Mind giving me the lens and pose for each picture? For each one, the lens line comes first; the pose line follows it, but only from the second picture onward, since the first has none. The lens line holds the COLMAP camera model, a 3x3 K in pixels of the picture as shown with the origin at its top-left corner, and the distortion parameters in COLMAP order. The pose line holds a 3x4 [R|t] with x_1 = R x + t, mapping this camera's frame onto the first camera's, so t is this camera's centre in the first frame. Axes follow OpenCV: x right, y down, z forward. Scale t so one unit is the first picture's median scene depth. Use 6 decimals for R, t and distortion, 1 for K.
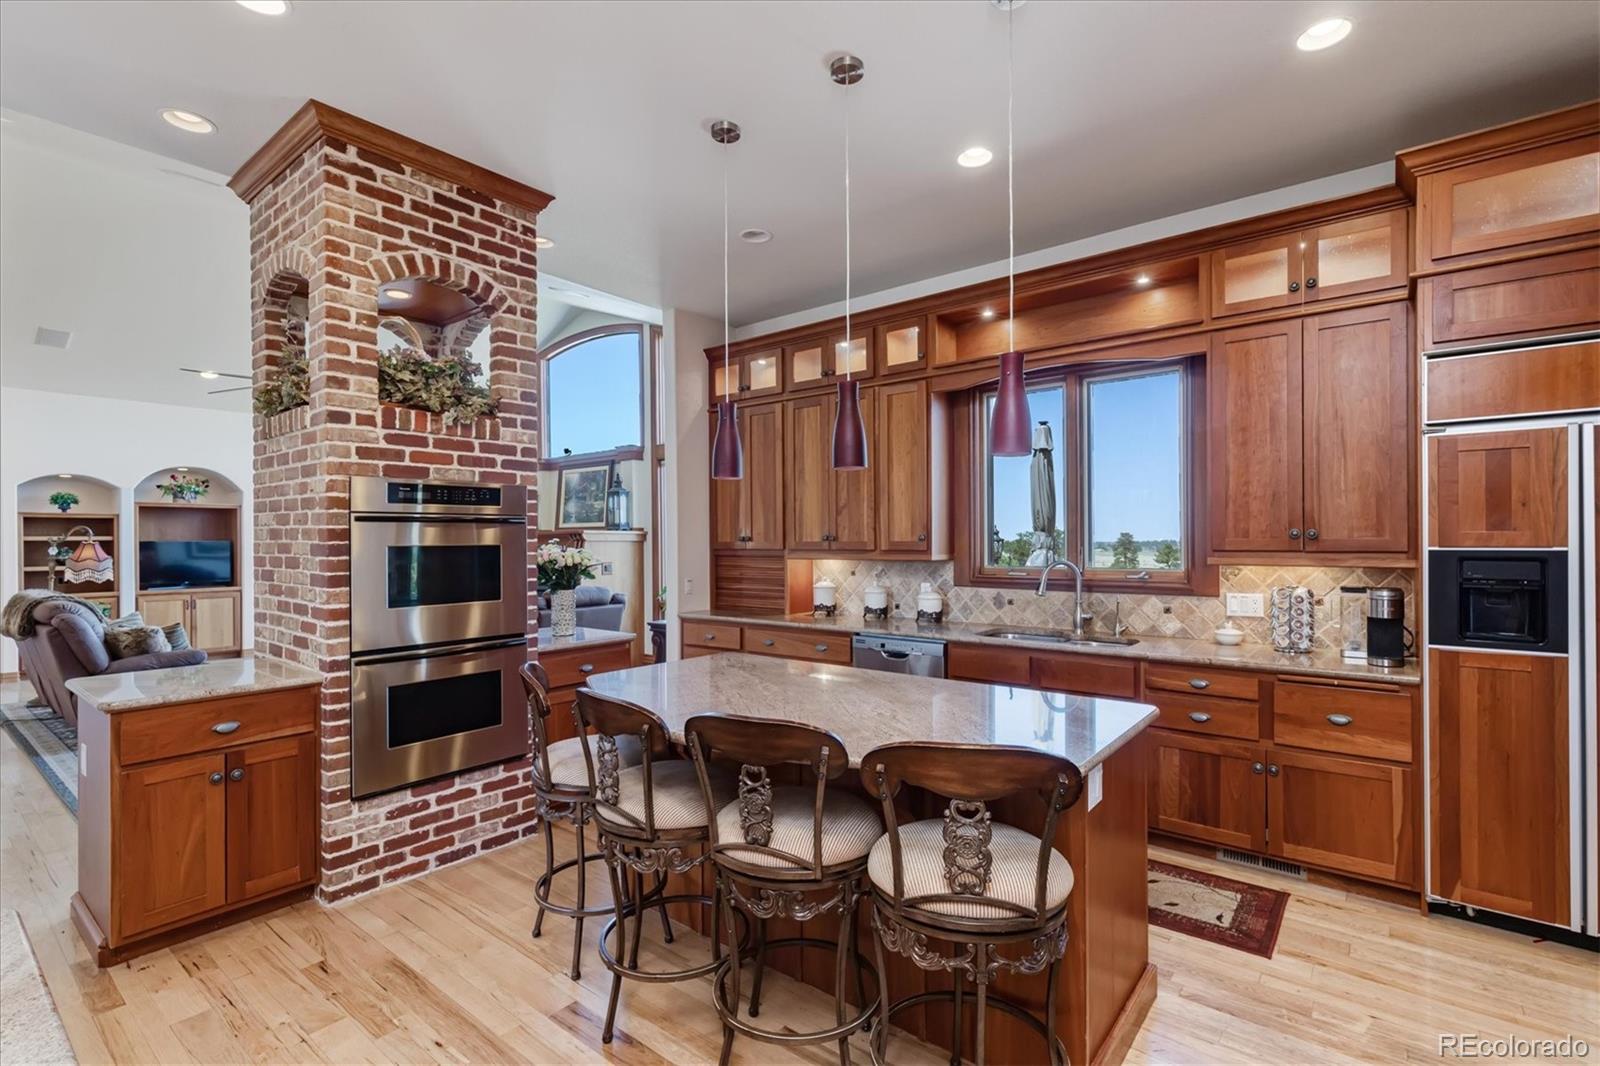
lens RADIAL K [[740.0, 0, 793.8], [0, 740.0, 536.7], [0, 0, 1]] dist [0.004657, -0.002184]
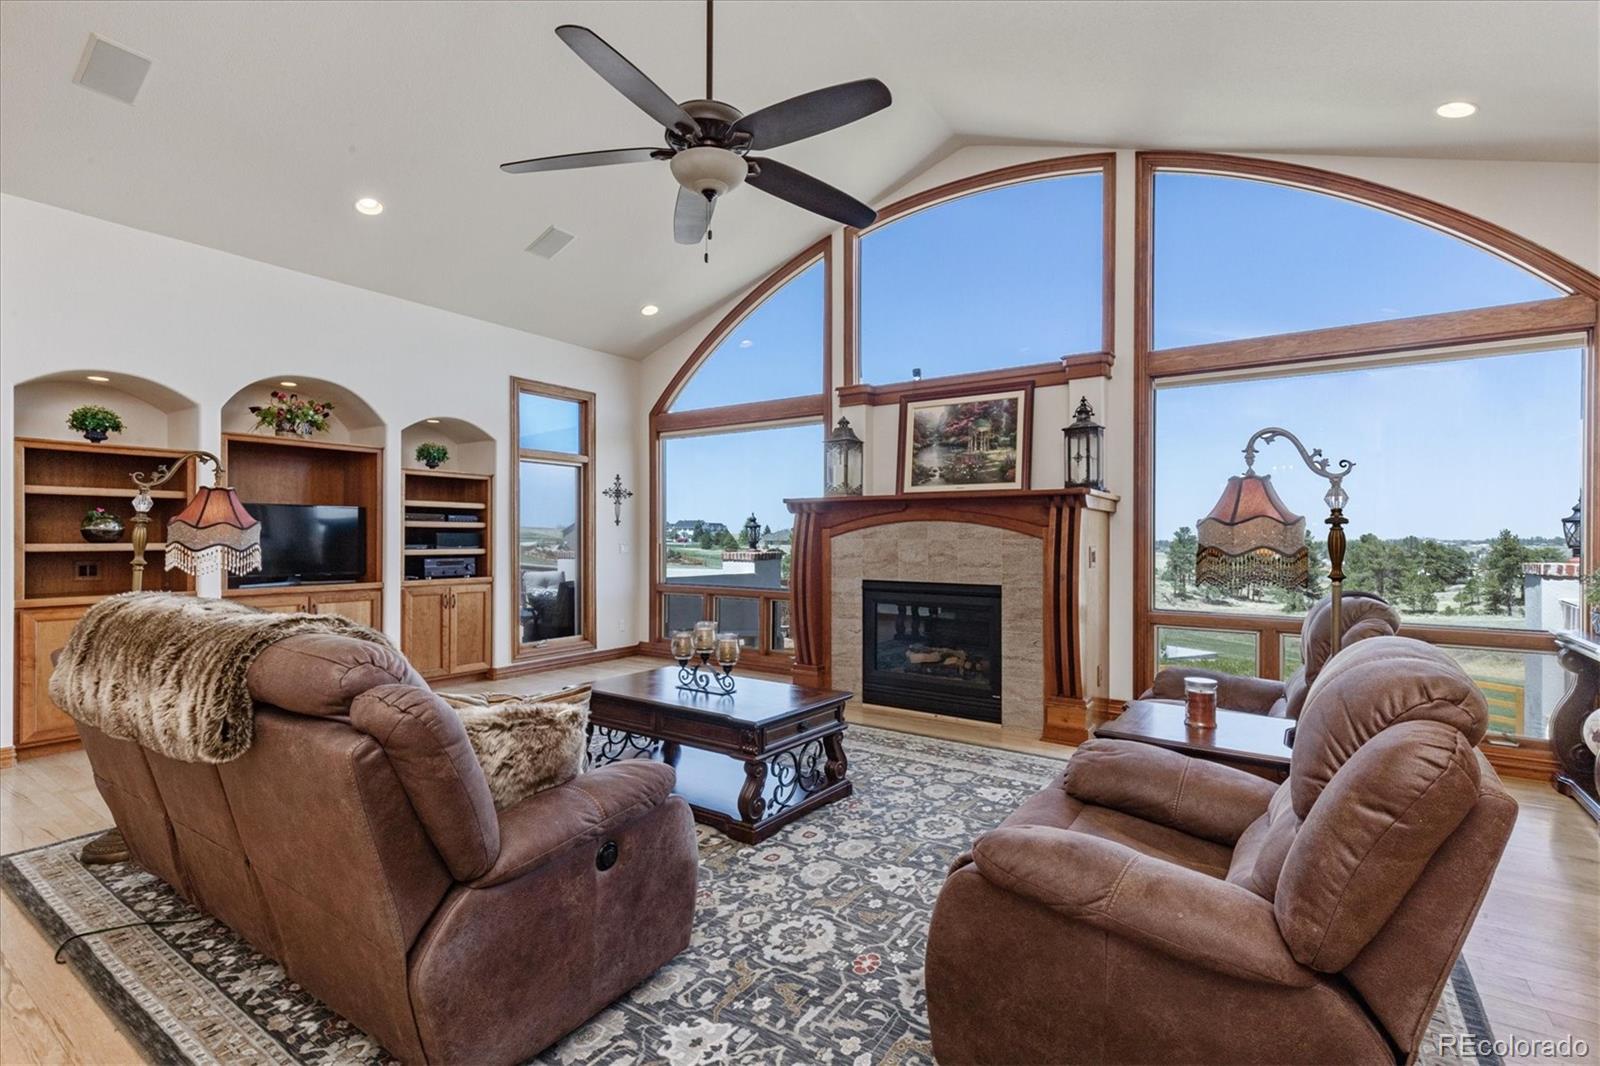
lens RADIAL K [[740.0, 0, 803.1], [0, 740.0, 532.0], [0, 0, 1]] dist [0.004657, -0.002184]
pose [[0.997317, 0.011931, 0.072224, -0.463789], [-0.012179, 0.999921, 0.002989, 0.021464], [-0.072183, -0.003861, 0.997384, 0.385417]]
